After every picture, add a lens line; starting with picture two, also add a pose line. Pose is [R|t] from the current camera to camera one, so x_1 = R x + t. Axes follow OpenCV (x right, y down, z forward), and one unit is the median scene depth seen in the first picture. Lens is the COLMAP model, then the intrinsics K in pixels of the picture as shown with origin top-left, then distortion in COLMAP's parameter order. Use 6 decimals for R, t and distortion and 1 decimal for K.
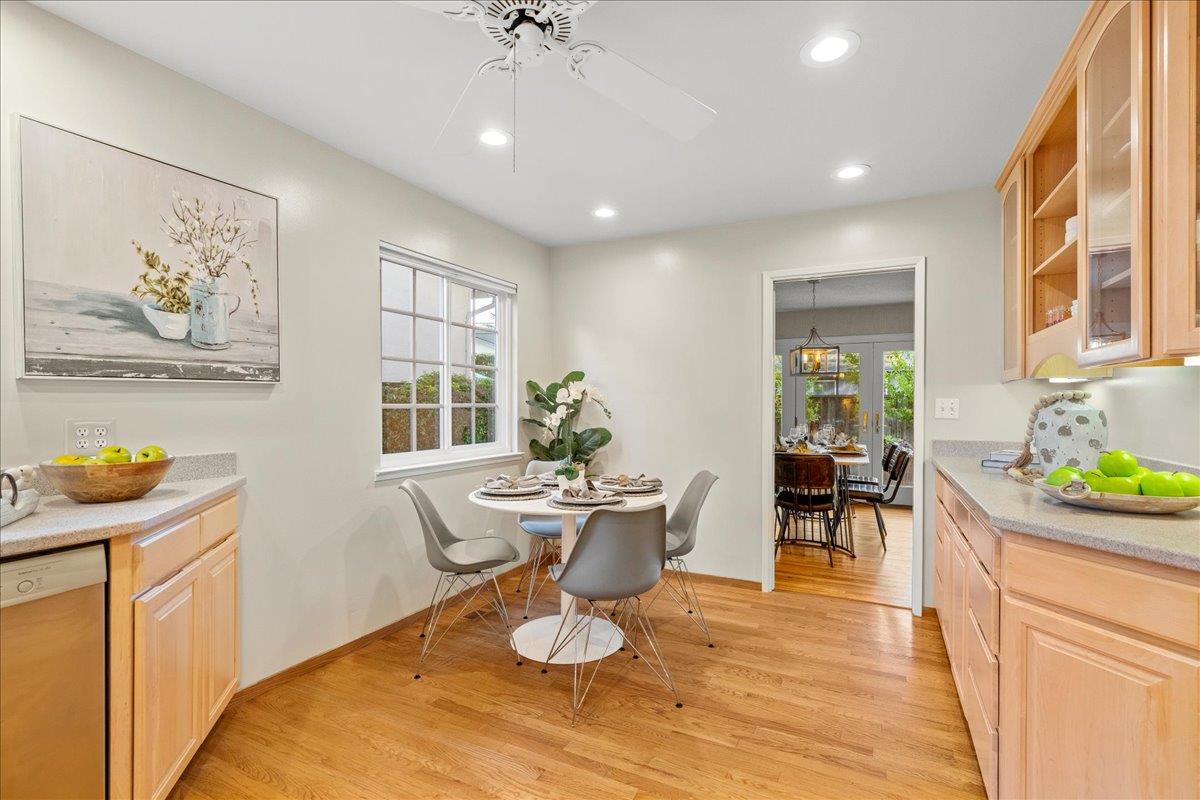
lens RADIAL K [[552.7, 0, 629.8], [0, 552.7, 405.3], [0, 0, 1]] dist [-0.014025, 0.000804]
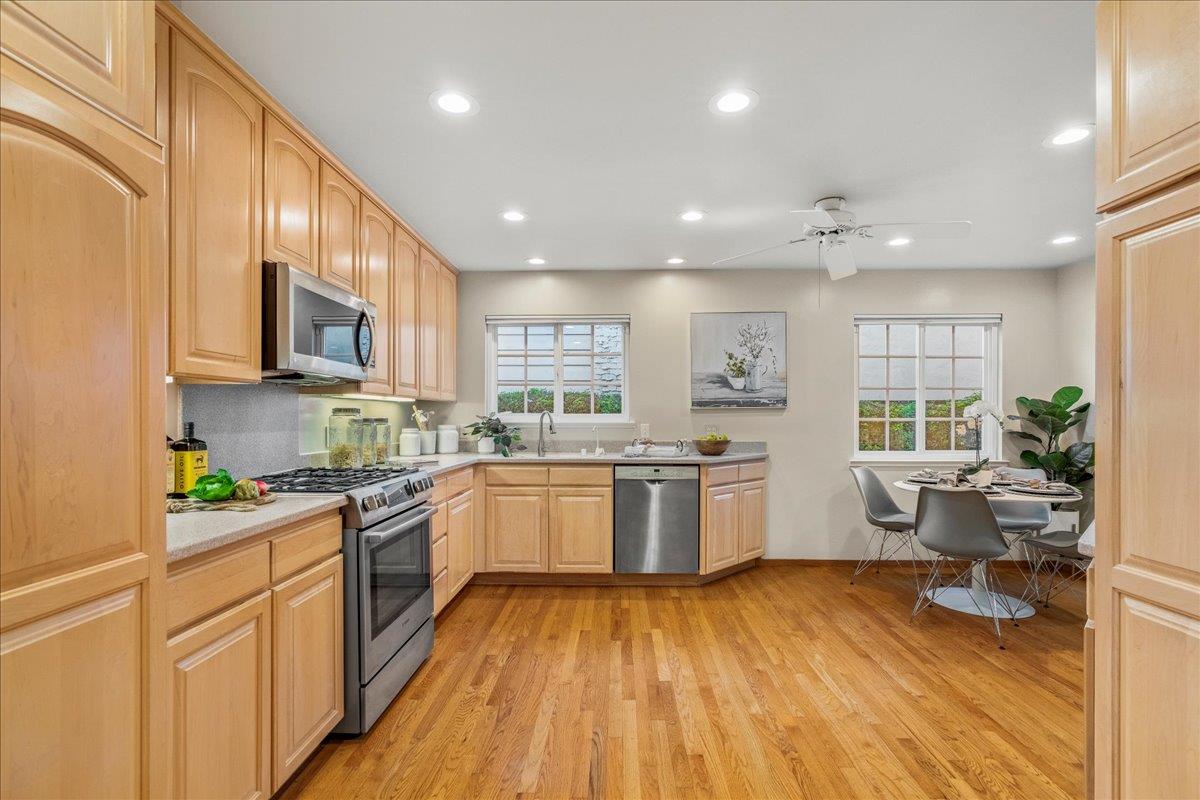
lens RADIAL K [[552.7, 0, 592.5], [0, 552.7, 416.2], [0, 0, 1]] dist [-0.014025, 0.000804]
pose [[0.408477, -0.001774, -0.912767, 0.918415], [-0.004069, 0.999985, -0.003764, 0.001264], [0.912759, 0.005252, 0.408464, -0.443653]]
